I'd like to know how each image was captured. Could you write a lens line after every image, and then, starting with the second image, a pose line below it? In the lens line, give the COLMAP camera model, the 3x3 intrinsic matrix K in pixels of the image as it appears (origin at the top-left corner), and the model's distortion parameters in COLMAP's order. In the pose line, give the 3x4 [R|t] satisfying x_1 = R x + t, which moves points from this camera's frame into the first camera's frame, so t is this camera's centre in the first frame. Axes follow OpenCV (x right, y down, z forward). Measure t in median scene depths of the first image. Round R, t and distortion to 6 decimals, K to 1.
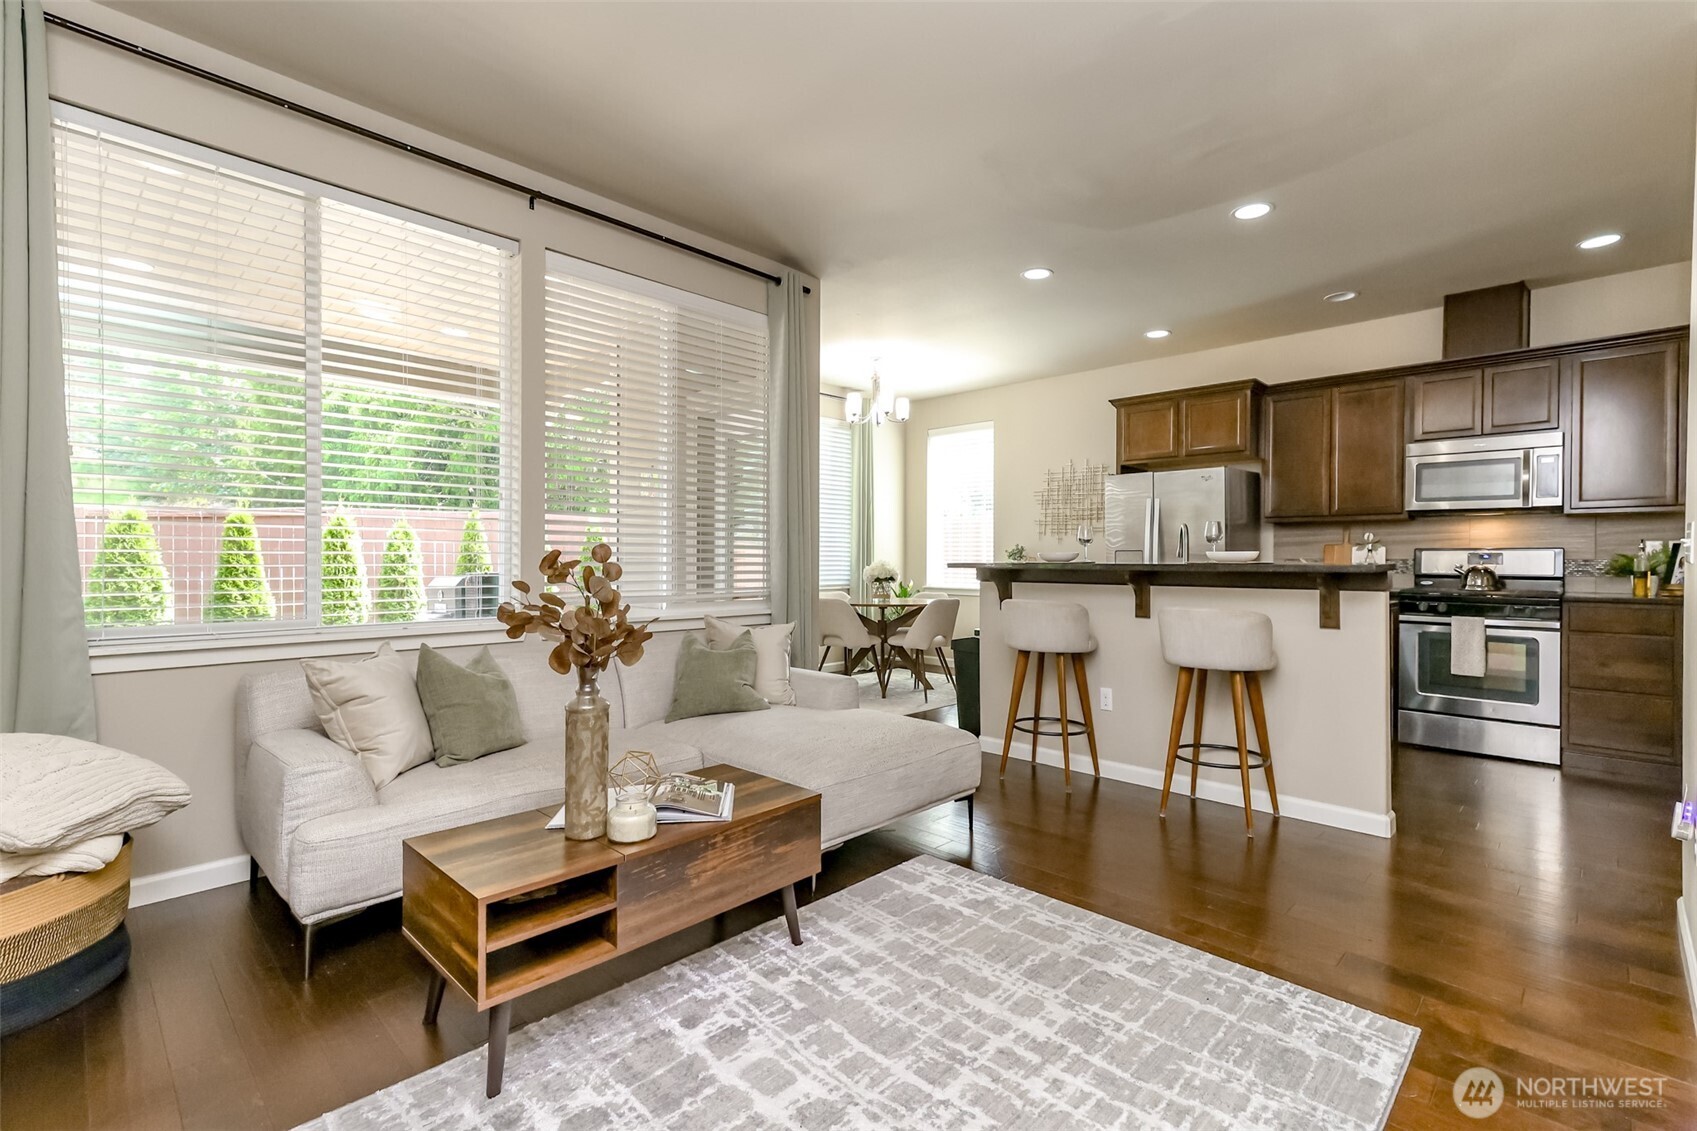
lens RADIAL K [[771.1, 0, 854.1], [0, 771.1, 566.8], [0, 0, 1]] dist [0.016733, 0.000596]
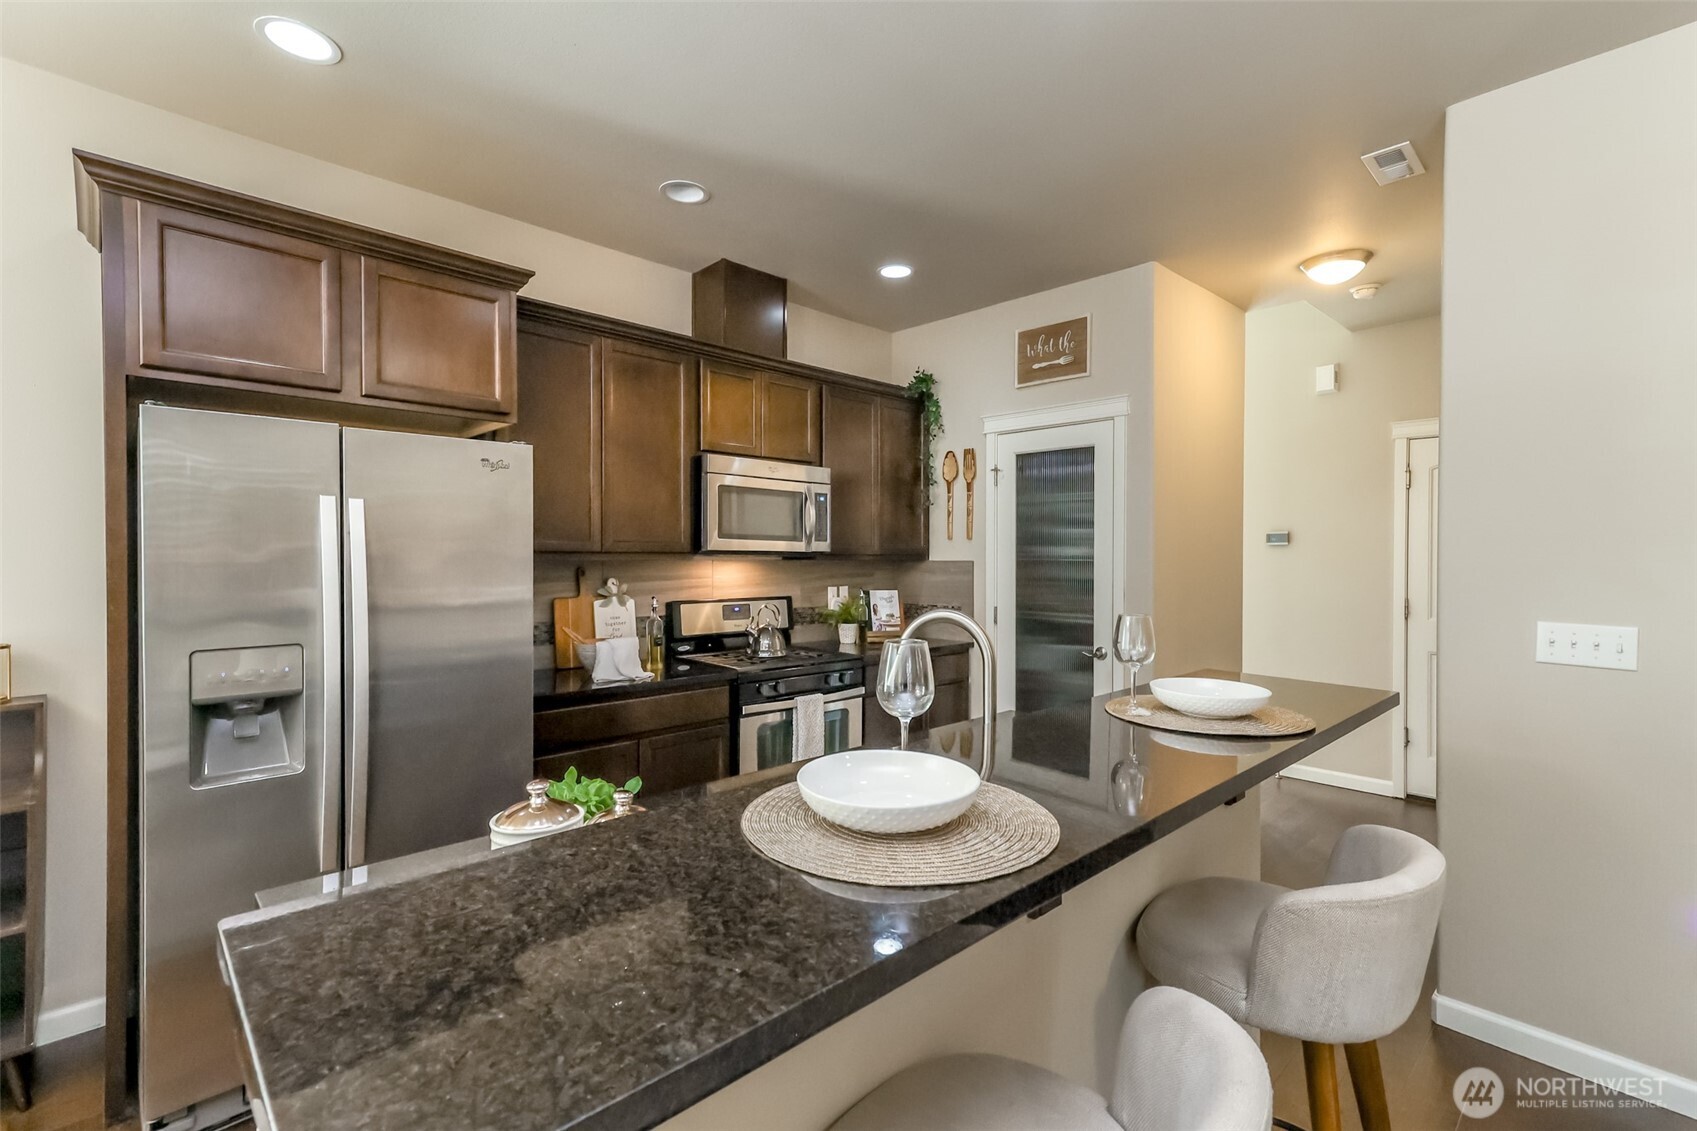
lens RADIAL K [[771.1, 0, 855.0], [0, 771.1, 563.1], [0, 0, 1]] dist [0.016733, 0.000596]
pose [[0.040485, -0.014594, 0.999074, 0.035653], [0.007936, 0.999866, 0.014284, -0.075817], [-0.999149, 0.007350, 0.040595, 0.917620]]
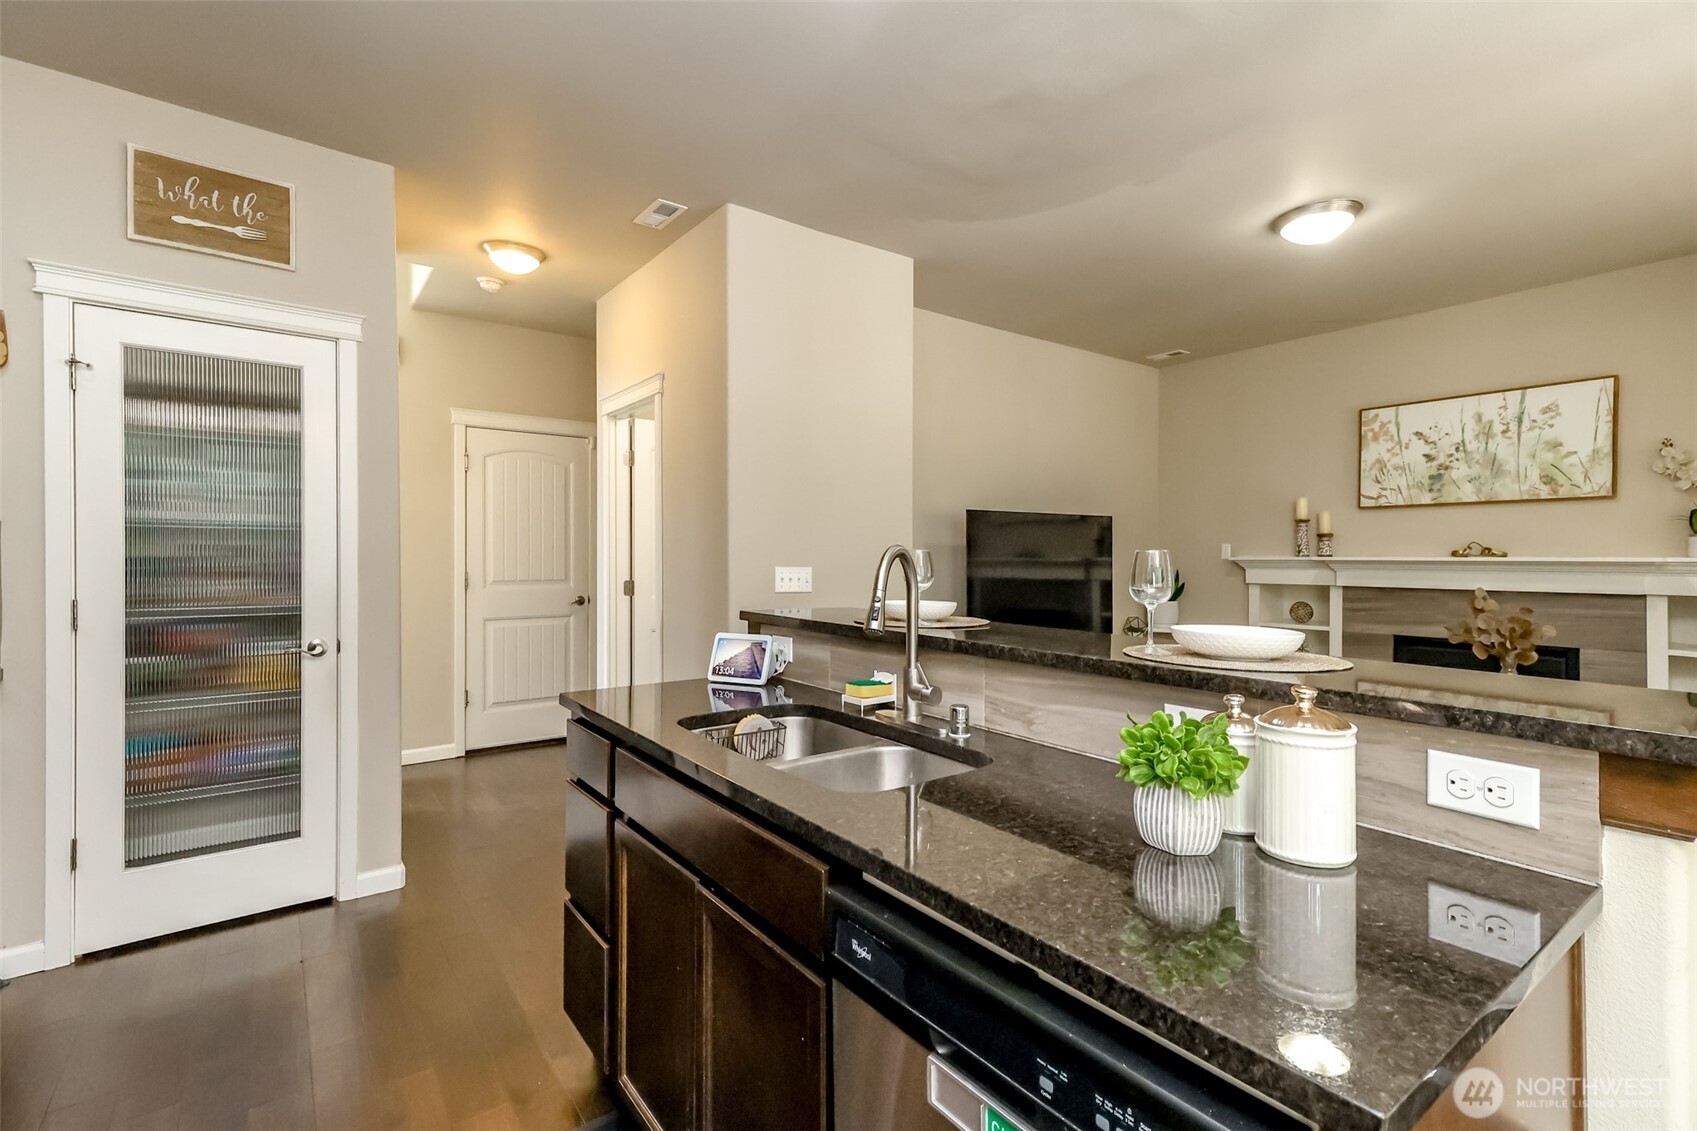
lens RADIAL K [[771.1, 0, 863.5], [0, 771.1, 557.9], [0, 0, 1]] dist [0.016733, 0.000596]
pose [[-0.988428, -0.008130, 0.151469, 0.344479], [-0.006072, 0.999883, 0.014047, -0.049010], [-0.151566, 0.012965, -0.988362, 1.241666]]
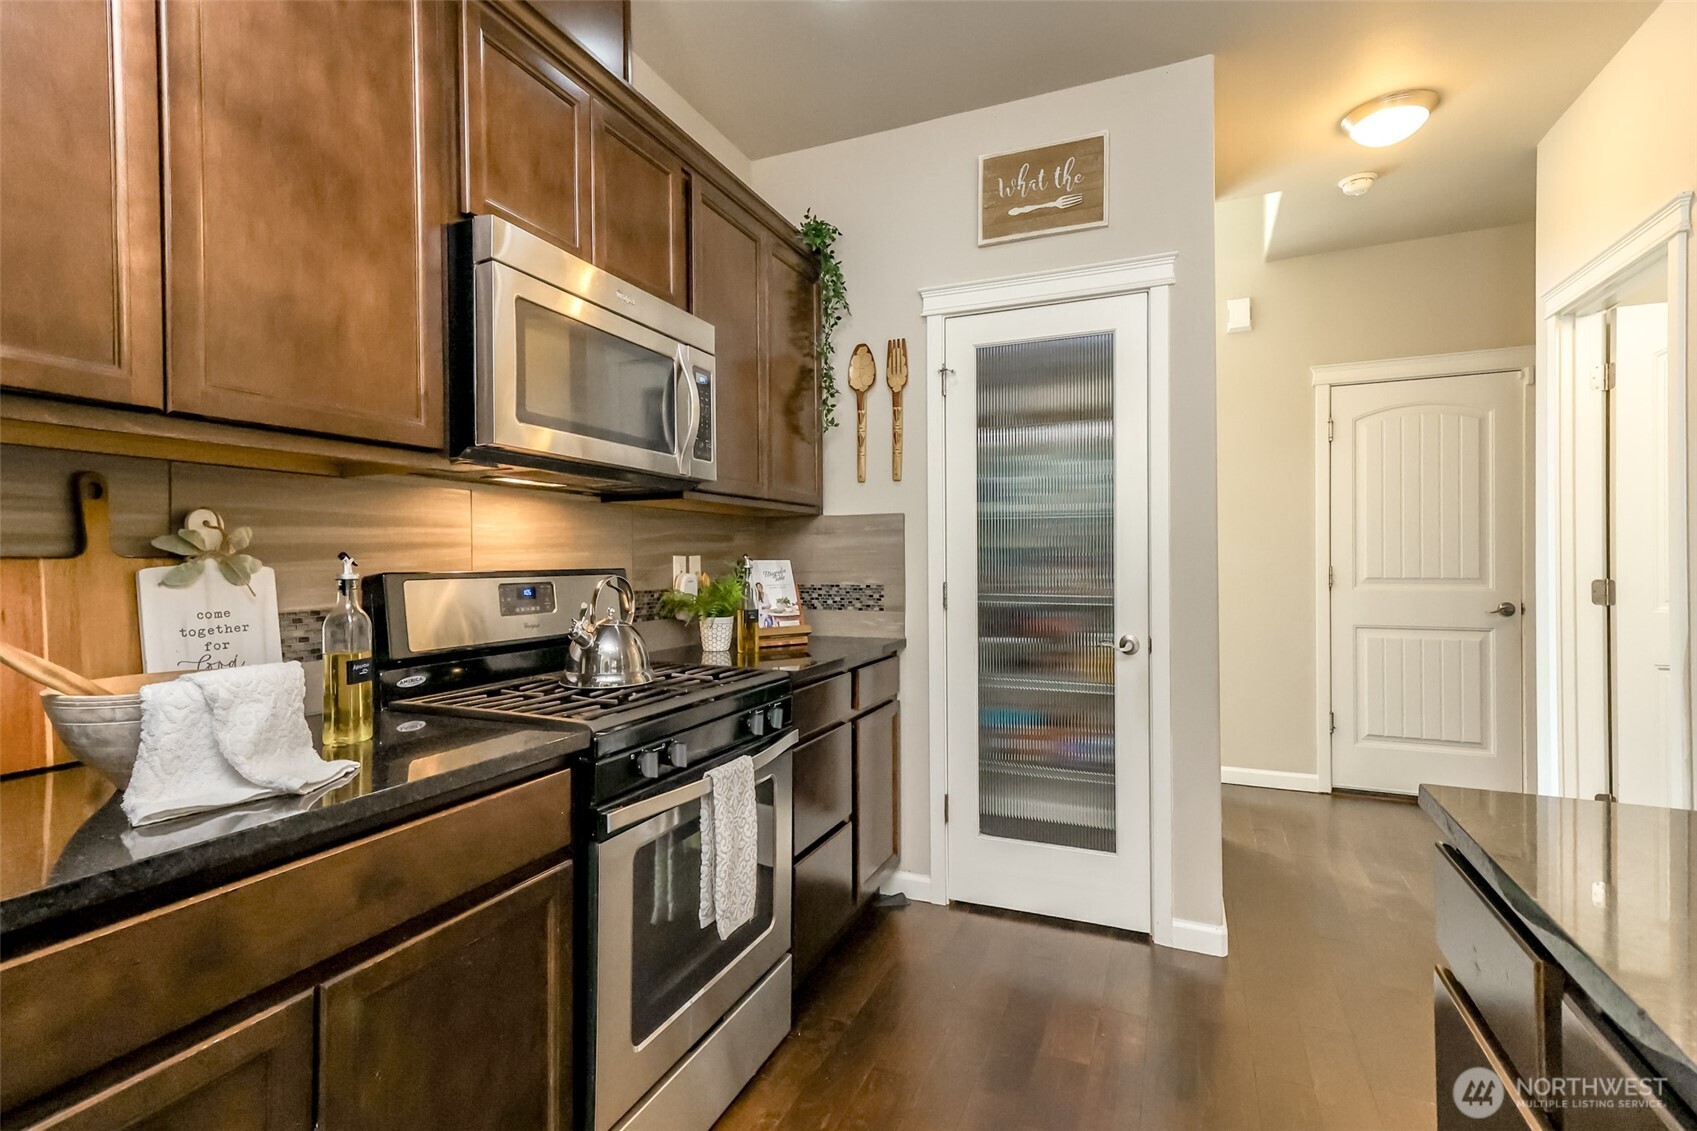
lens RADIAL K [[771.1, 0, 858.3], [0, 771.1, 559.2], [0, 0, 1]] dist [0.016733, 0.000596]
pose [[-0.355007, -0.005935, 0.934845, 0.428831], [0.011929, 0.999870, 0.010878, -0.034207], [-0.934787, 0.015014, -0.354890, 1.063728]]
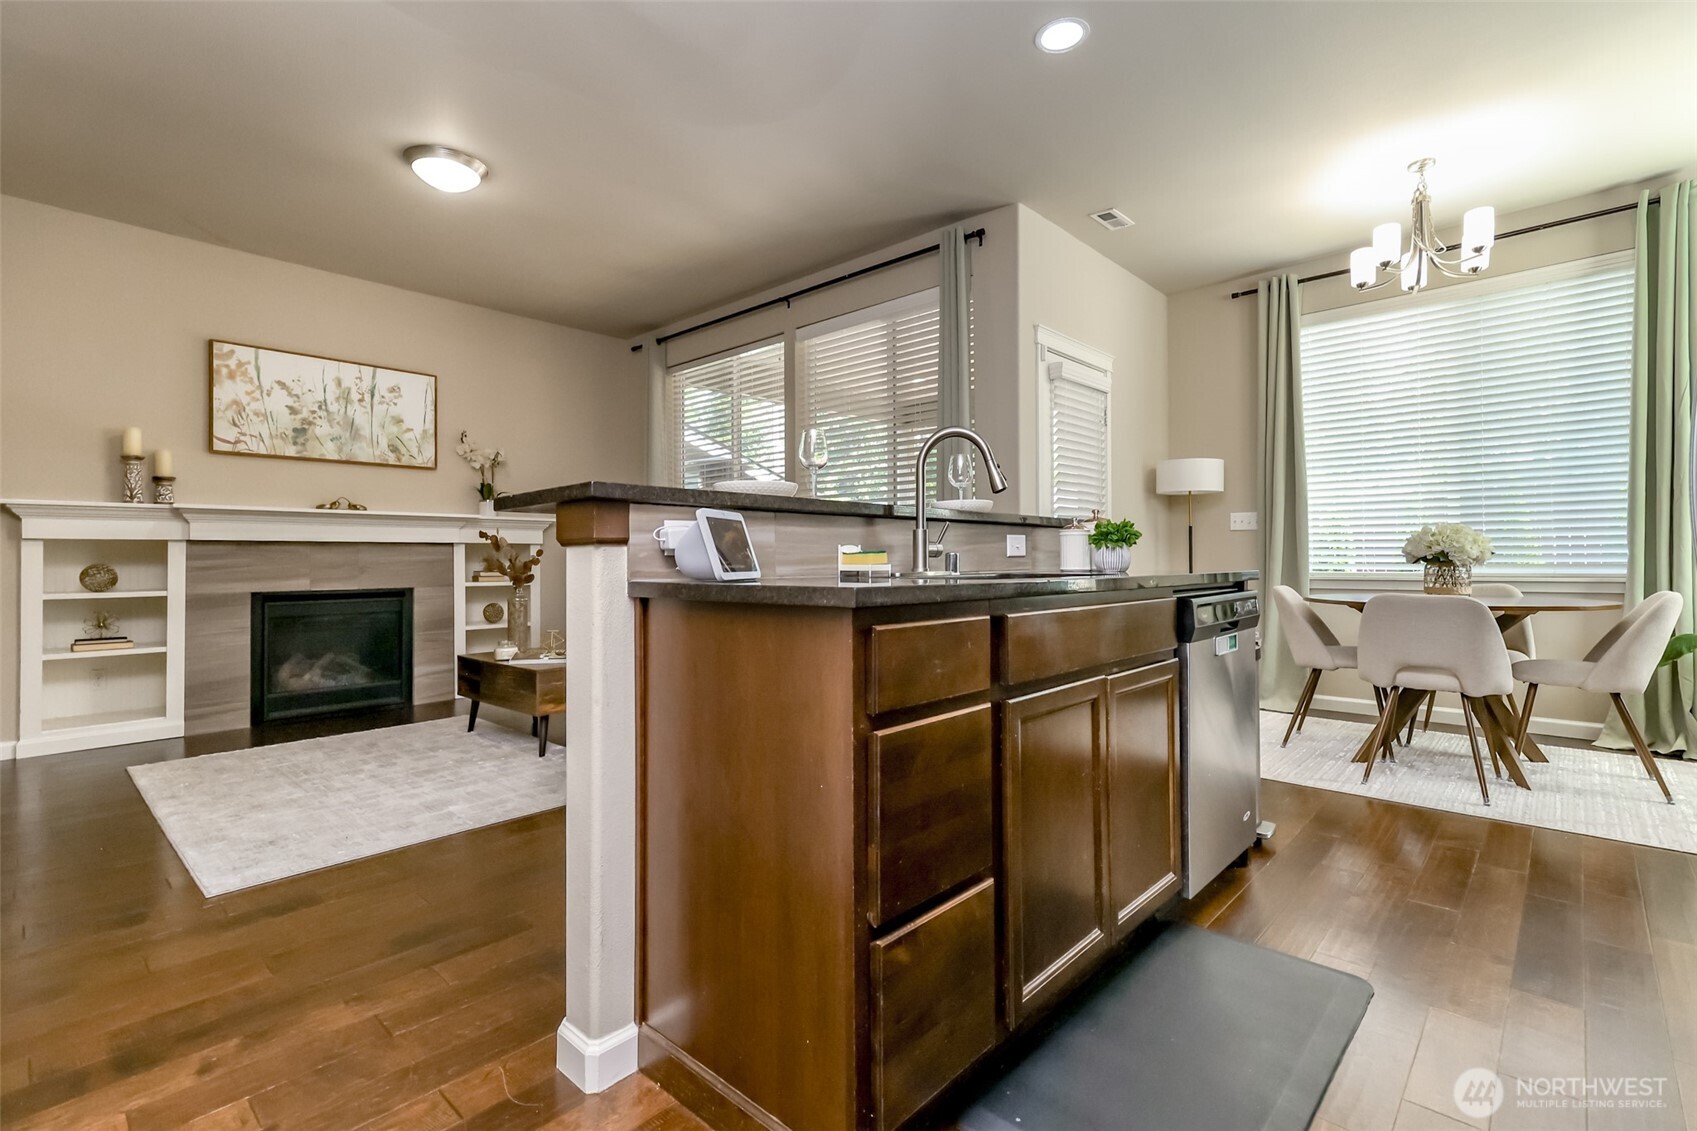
lens RADIAL K [[771.1, 0, 868.1], [0, 771.1, 557.3], [0, 0, 1]] dist [0.016733, 0.000596]
pose [[0.030409, -0.007873, -0.999507, 0.820075], [-0.002838, 0.999964, -0.007963, 0.030295], [0.999533, 0.003079, 0.030386, 0.825620]]
